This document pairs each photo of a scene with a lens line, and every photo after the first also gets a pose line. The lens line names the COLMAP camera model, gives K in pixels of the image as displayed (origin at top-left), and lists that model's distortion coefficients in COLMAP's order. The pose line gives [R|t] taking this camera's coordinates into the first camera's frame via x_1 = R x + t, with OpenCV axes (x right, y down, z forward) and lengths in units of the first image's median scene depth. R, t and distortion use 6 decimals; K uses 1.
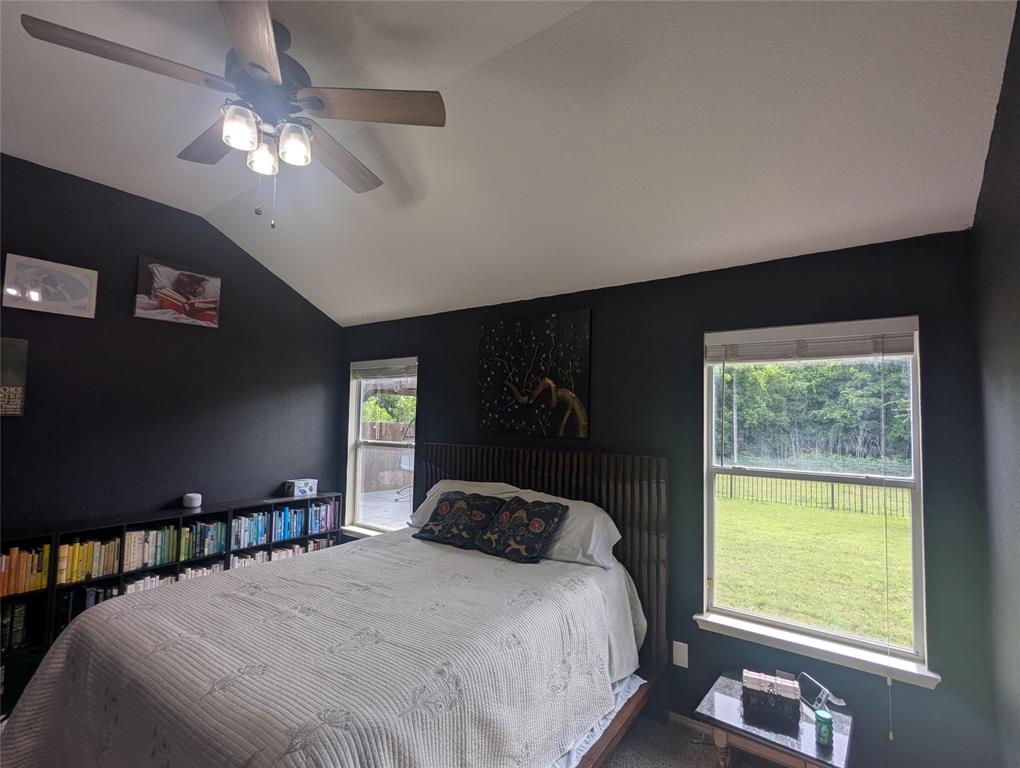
lens RADIAL K [[476.5, 0, 508.2], [0, 476.5, 392.3], [0, 0, 1]] dist [-0.000123, 0.000365]
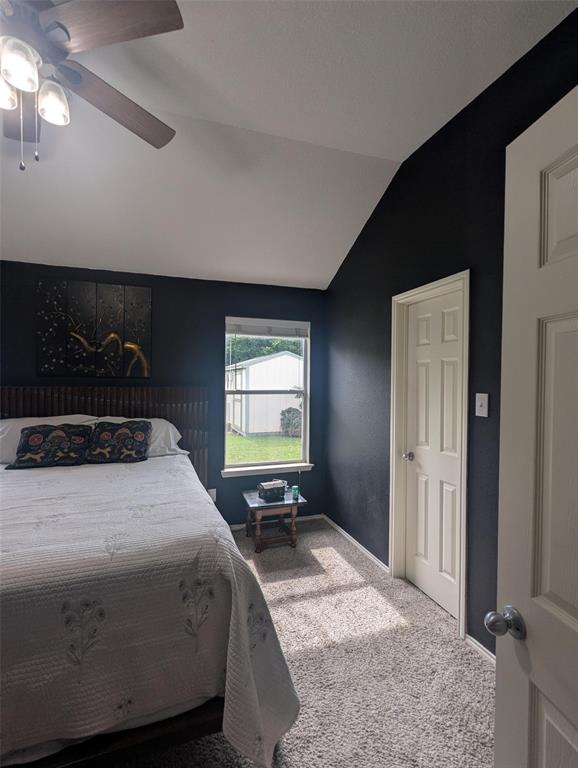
lens RADIAL K [[362.4, 0, 275.0], [0, 362.4, 383.8], [0, 0, 1]] dist [0.000371, 0.000689]
pose [[0.587268, -0.026406, 0.808962, -0.470221], [-0.040132, 0.997288, 0.061687, 0.029785], [-0.808397, -0.068691, 0.584616, 0.030430]]
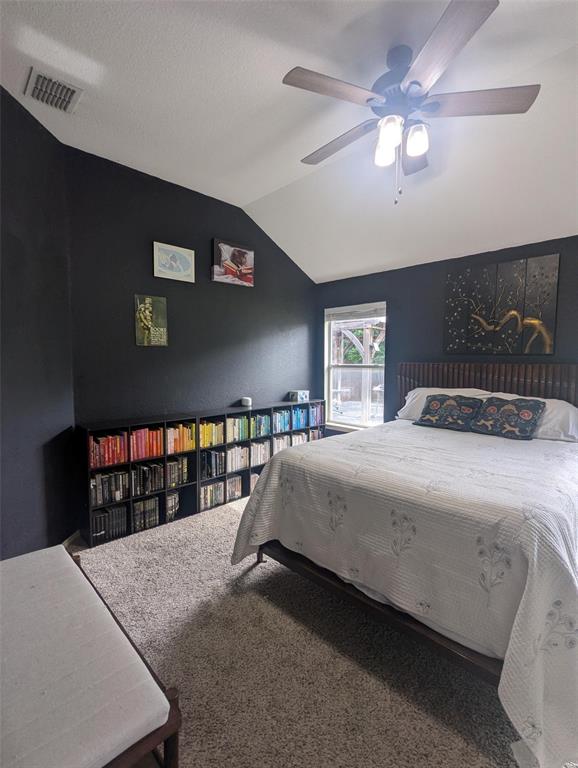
lens RADIAL K [[358.8, 0, 286.0], [0, 358.8, 382.3], [0, 0, 1]] dist [-0.000123, 0.000365]
pose [[0.984489, -0.005734, -0.175351, -0.361907], [0.026879, 0.992596, 0.118452, 0.033250], [0.173374, -0.121328, 0.977354, -0.112743]]
